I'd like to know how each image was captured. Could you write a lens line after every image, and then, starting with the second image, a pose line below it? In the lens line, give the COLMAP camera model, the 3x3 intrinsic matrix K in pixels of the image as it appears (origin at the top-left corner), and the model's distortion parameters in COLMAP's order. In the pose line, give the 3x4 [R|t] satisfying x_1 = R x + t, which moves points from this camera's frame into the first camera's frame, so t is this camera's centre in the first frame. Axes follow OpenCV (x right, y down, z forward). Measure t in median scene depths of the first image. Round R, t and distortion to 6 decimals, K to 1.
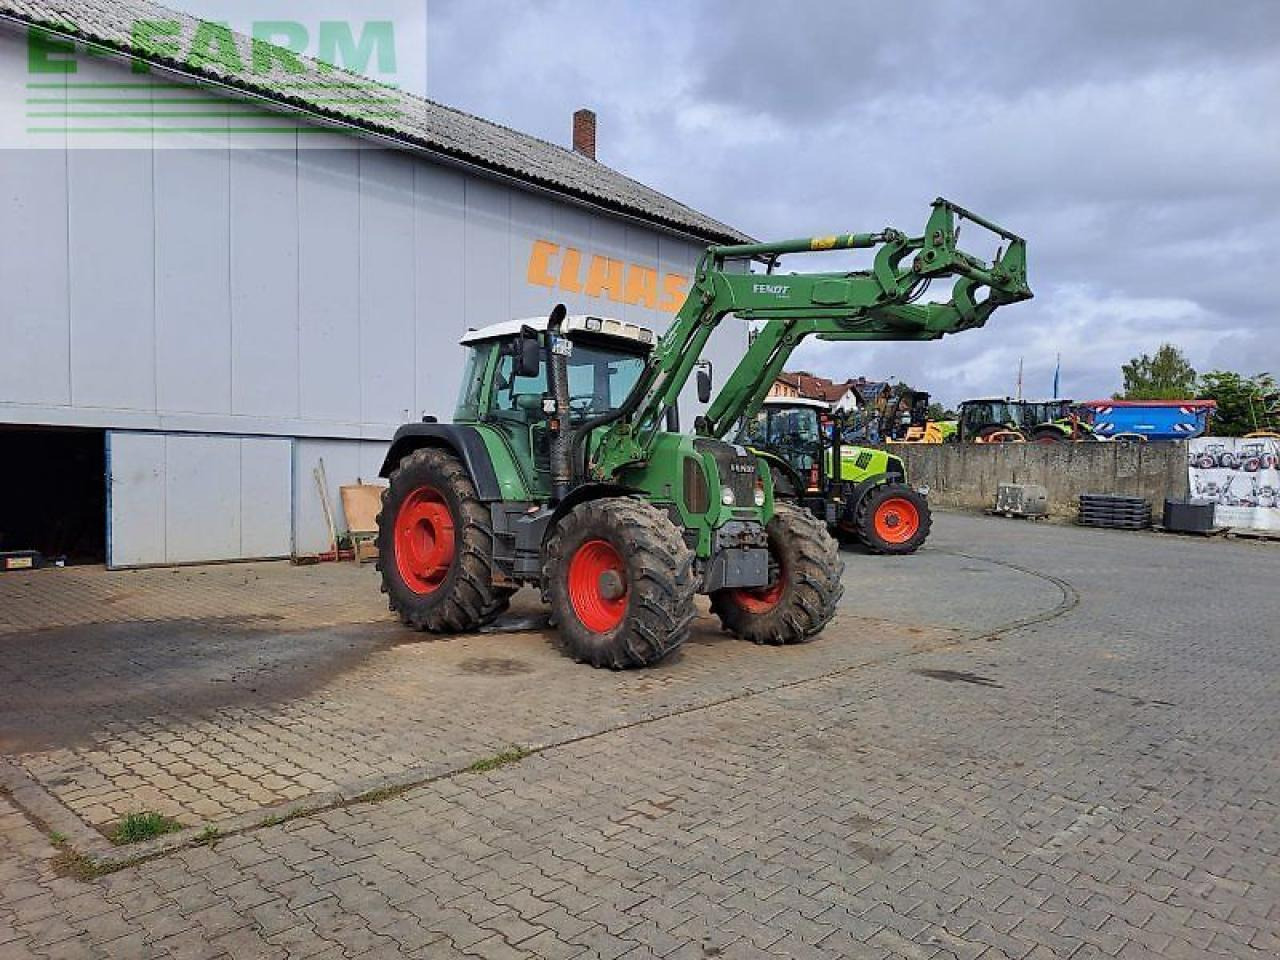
lens RADIAL K [[884.1, 0, 644.6], [0, 884.1, 512.1], [0, 0, 1]] dist [0.098890, -0.096057]
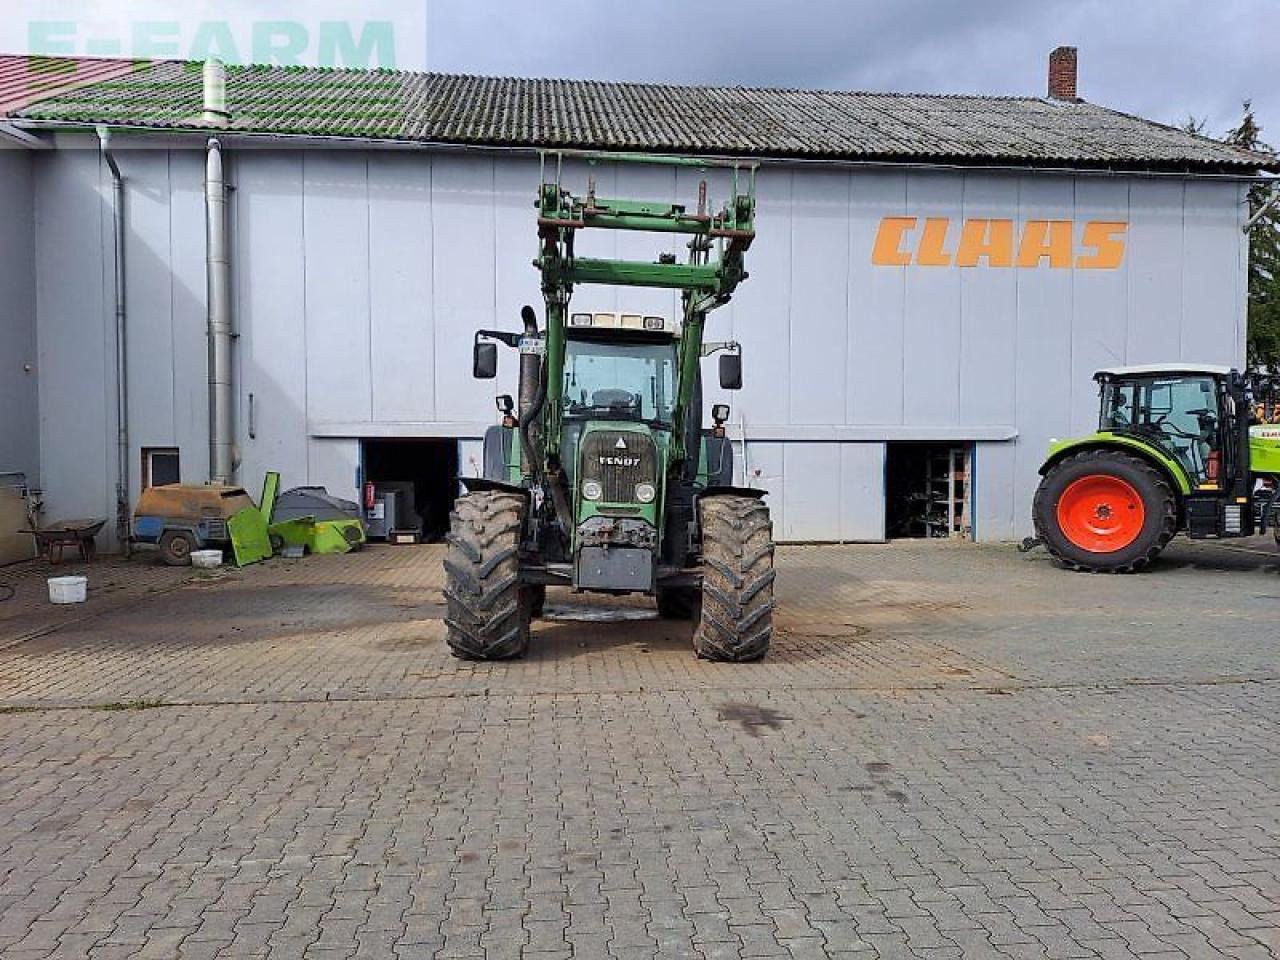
lens RADIAL K [[884.1, 0, 644.6], [0, 884.1, 512.1], [0, 0, 1]] dist [0.098890, -0.096057]
pose [[0.781456, 0.019511, -0.623655, 0.786836], [-0.018482, 0.999796, 0.008121, -0.004612], [0.623687, 0.005180, 0.781657, 0.325687]]
